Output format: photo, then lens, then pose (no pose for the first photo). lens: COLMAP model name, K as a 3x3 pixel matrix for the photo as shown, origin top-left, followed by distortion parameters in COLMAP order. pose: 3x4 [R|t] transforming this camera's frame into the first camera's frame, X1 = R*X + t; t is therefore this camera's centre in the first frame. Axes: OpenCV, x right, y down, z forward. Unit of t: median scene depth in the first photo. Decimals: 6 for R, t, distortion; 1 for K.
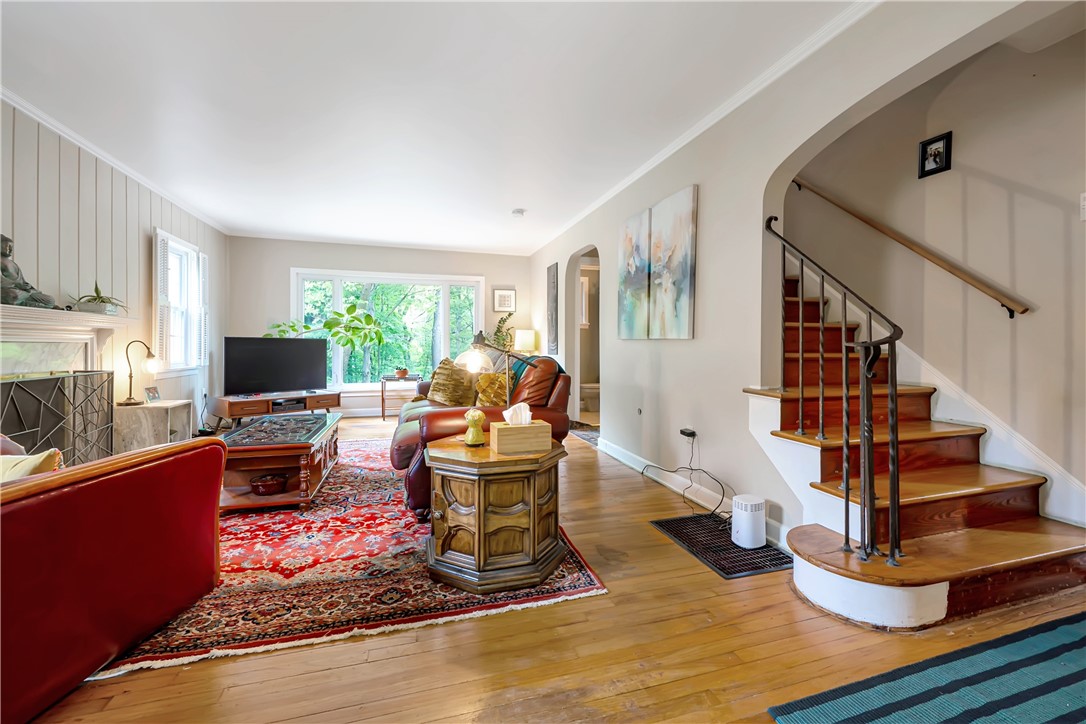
lens RADIAL K [[463.3, 0, 547.9], [0, 463.3, 355.1], [0, 0, 1]] dist [-0.002070, -0.001196]
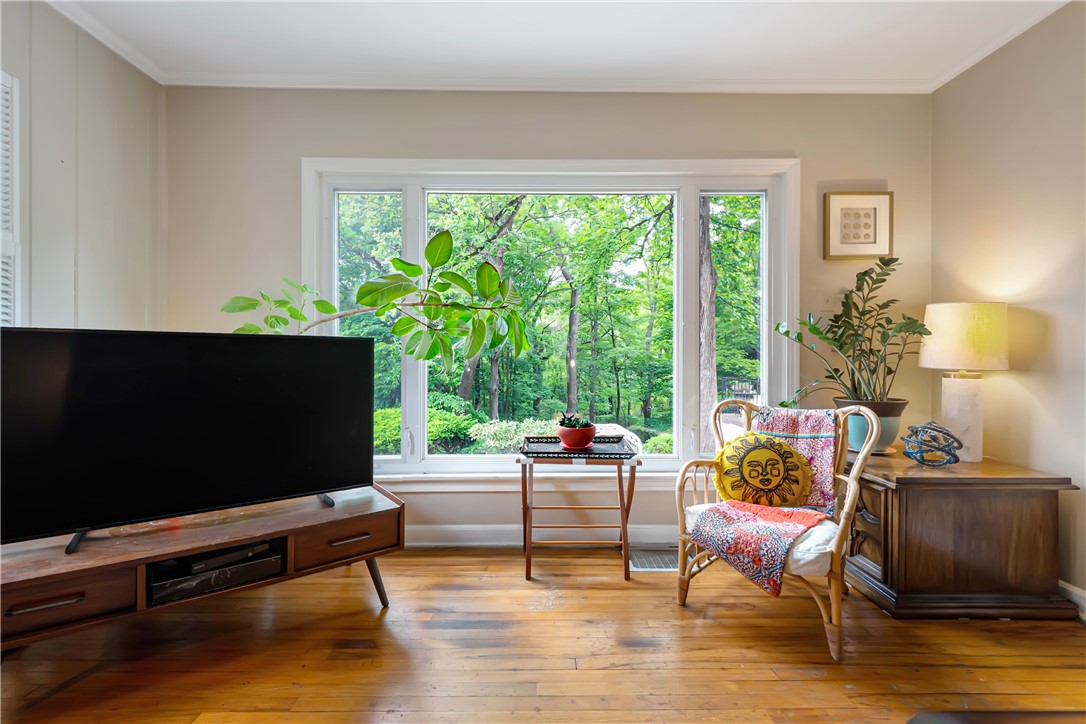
lens RADIAL K [[479.6, 0, 539.2], [0, 479.6, 359.4], [0, 0, 1]] dist [-0.006851, 0.001641]
pose [[0.960675, -0.003285, -0.277654, -0.414613], [-0.000917, 0.999887, -0.015003, -0.022052], [0.277672, 0.014668, 0.960564, 1.099044]]
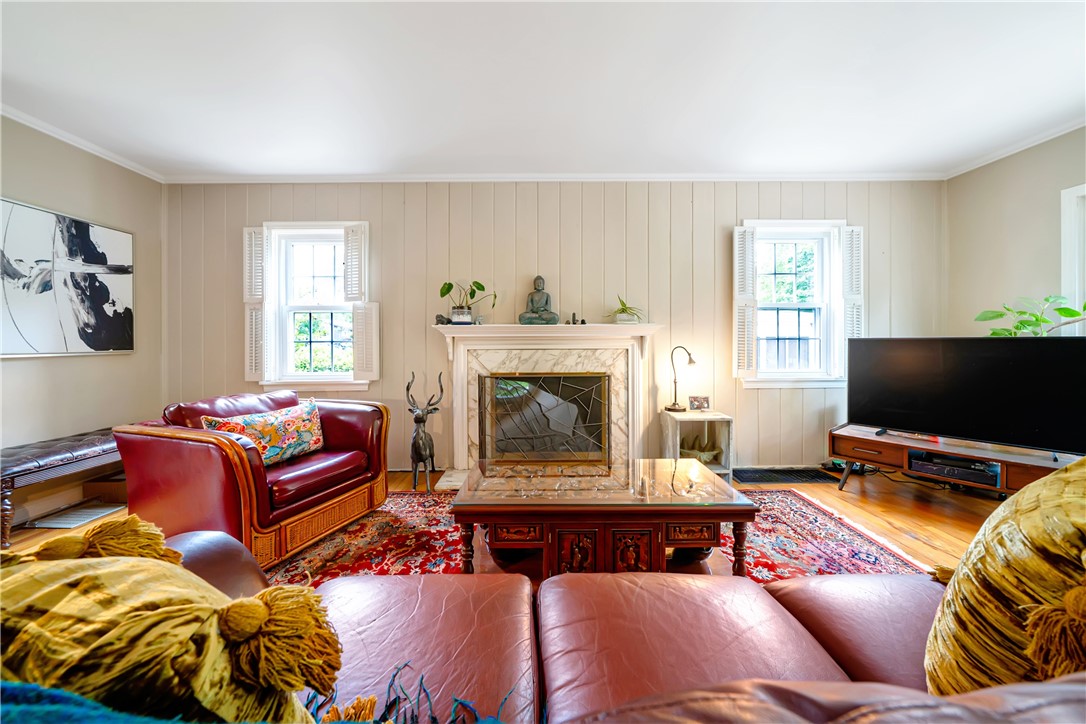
lens RADIAL K [[382.6, 0, 543.8], [0, 382.6, 345.2], [0, 0, 1]] dist [-0.005938, -0.000341]
pose [[-0.287102, 0.000775, -0.957900, -0.031209], [-0.013930, 0.999891, 0.004984, -0.034002], [0.957799, 0.014775, -0.287060, 0.972661]]
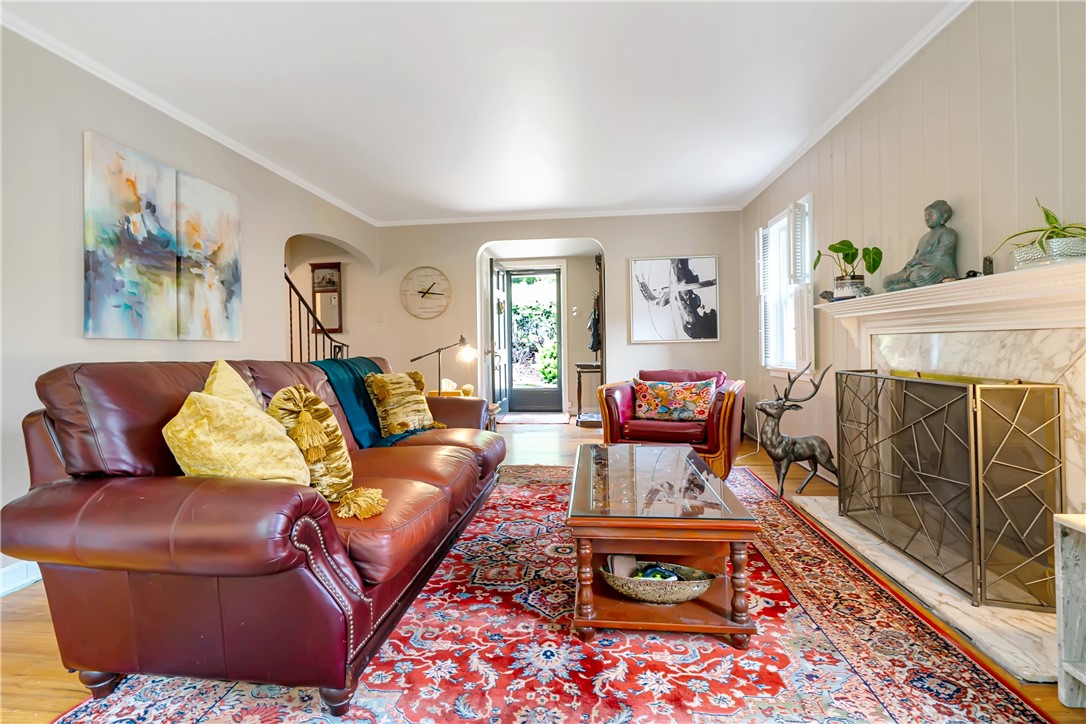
lens RADIAL K [[489.7, 0, 545.3], [0, 489.7, 349.2], [0, 0, 1]] dist [0.001921, -0.001536]
pose [[-0.927604, 0.010555, 0.373415, -0.620317], [0.022577, 0.999358, 0.027834, -0.027537], [-0.372881, 0.034250, -0.927247, 1.470303]]
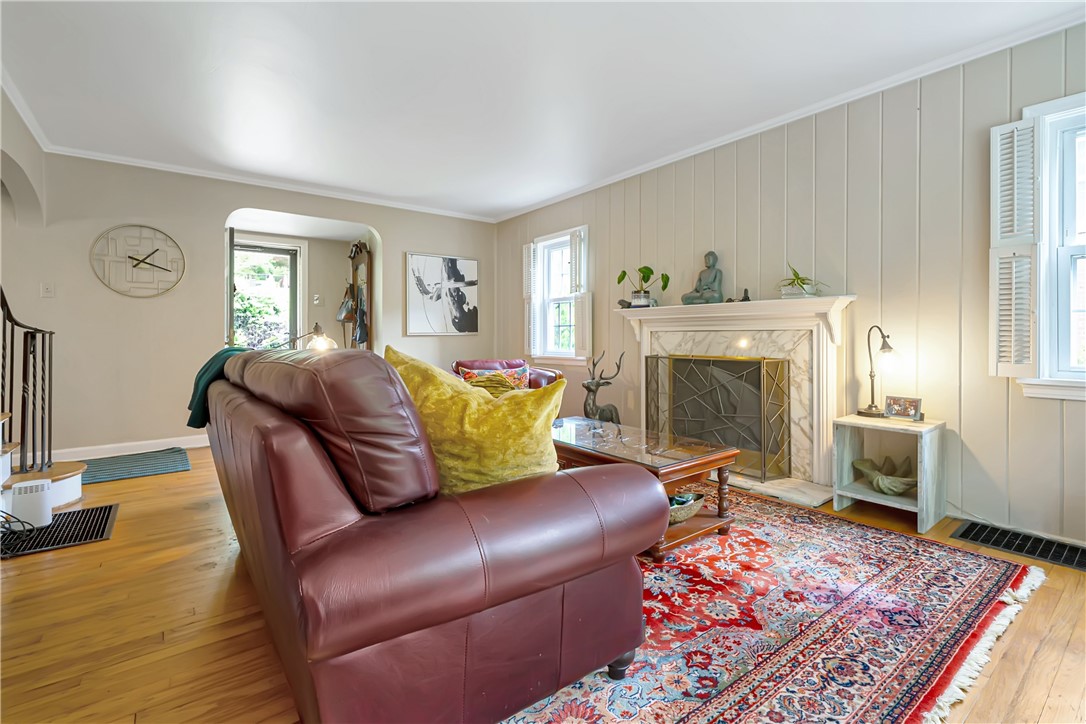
lens RADIAL K [[479.6, 0, 534.6], [0, 479.6, 338.5], [0, 0, 1]] dist [-0.006851, 0.001641]
pose [[-0.936952, 0.002625, -0.349447, -0.158898], [-0.006205, 0.999689, 0.024148, -0.026024], [0.349402, 0.024794, -0.936645, 1.521017]]
